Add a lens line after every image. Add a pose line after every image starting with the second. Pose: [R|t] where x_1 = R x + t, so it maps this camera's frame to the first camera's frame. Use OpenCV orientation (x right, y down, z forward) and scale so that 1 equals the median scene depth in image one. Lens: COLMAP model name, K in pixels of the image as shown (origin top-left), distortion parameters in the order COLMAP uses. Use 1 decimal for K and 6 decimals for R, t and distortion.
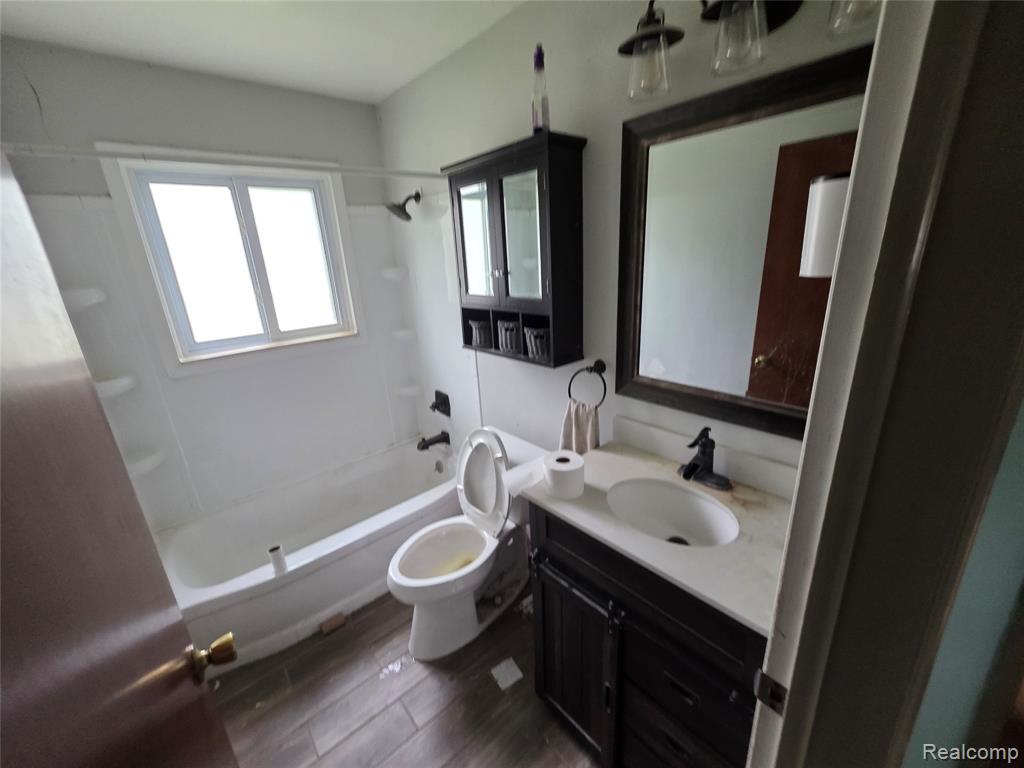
lens RADIAL K [[407.0, 0, 512.2], [0, 407.0, 384.6], [0, 0, 1]] dist [-0.000297, 0.000466]
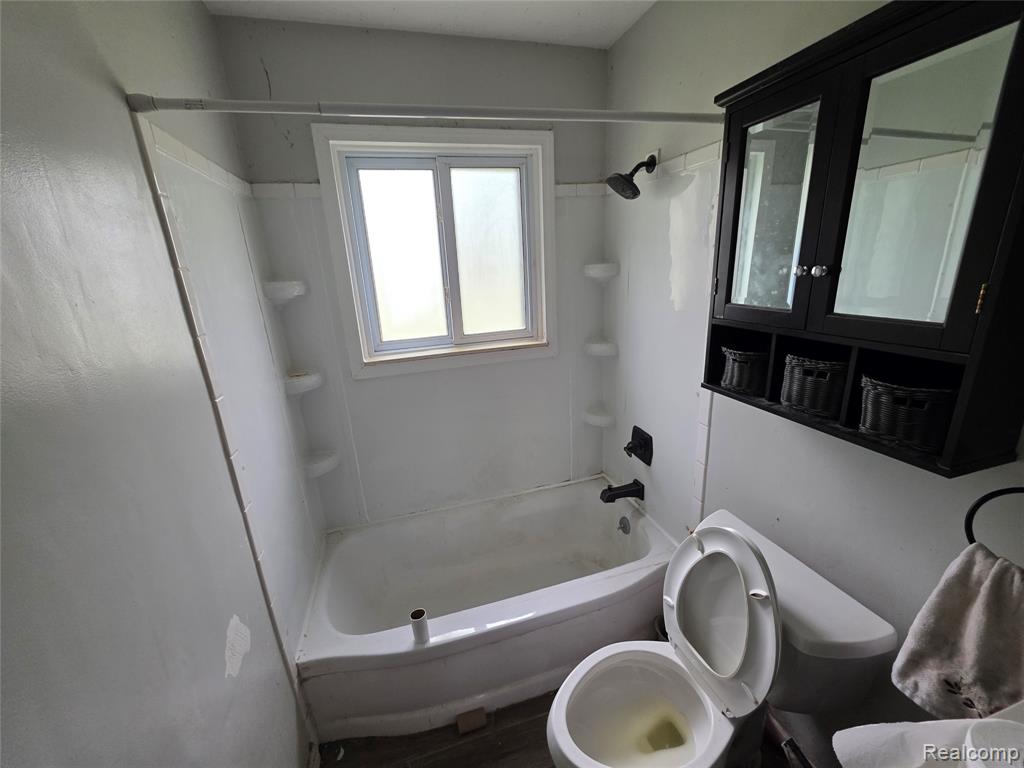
lens RADIAL K [[407.0, 0, 512.7], [0, 407.0, 383.7], [0, 0, 1]] dist [-0.000297, 0.000466]
pose [[0.907311, 0.124240, -0.401685, -0.129426], [-0.125786, 0.991799, 0.022640, -0.069366], [0.401204, 0.029985, 0.915498, 0.283865]]
